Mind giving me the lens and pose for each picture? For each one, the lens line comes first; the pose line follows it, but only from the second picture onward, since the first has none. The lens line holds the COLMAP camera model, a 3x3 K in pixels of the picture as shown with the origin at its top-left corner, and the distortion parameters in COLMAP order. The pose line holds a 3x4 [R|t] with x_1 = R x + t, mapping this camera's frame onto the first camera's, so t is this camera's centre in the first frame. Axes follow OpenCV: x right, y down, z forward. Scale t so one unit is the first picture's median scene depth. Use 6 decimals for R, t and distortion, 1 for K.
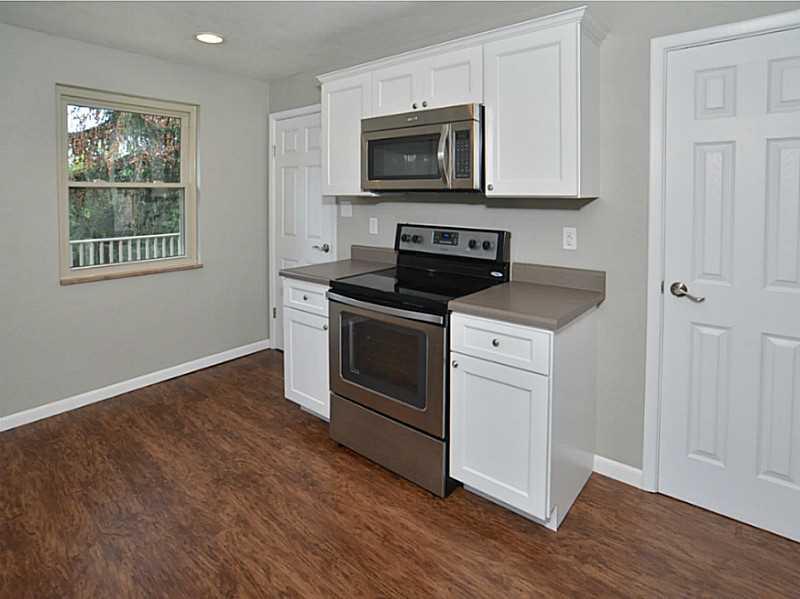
lens RADIAL K [[431.3, 0, 423.2], [0, 431.3, 278.0], [0, 0, 1]] dist [-0.045693, 0.013333]
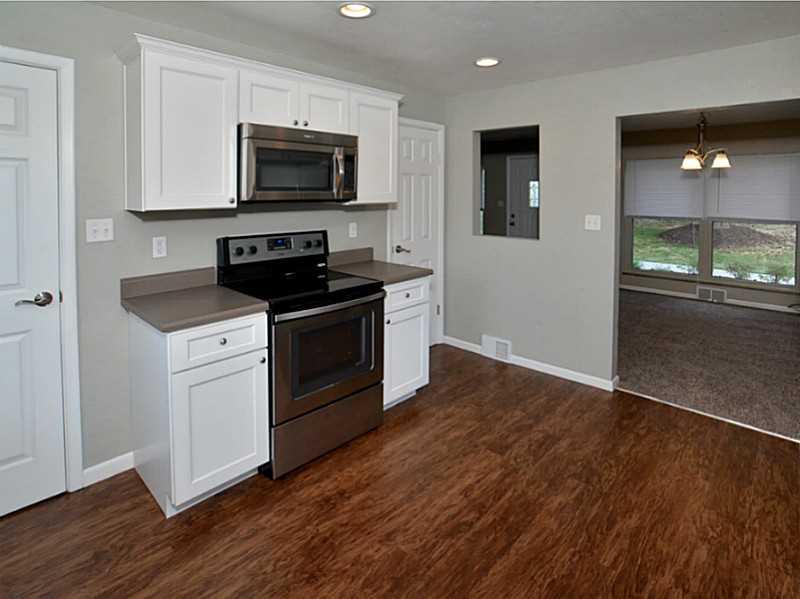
lens RADIAL K [[395.2, 0, 402.9], [0, 395.2, 291.4], [0, 0, 1]] dist [-0.025015, 0.002625]
pose [[0.120941, -0.237810, 0.963753, -1.054031], [0.198508, 0.957063, 0.211248, -0.147672], [-0.972609, 0.165764, 0.162955, 0.645938]]
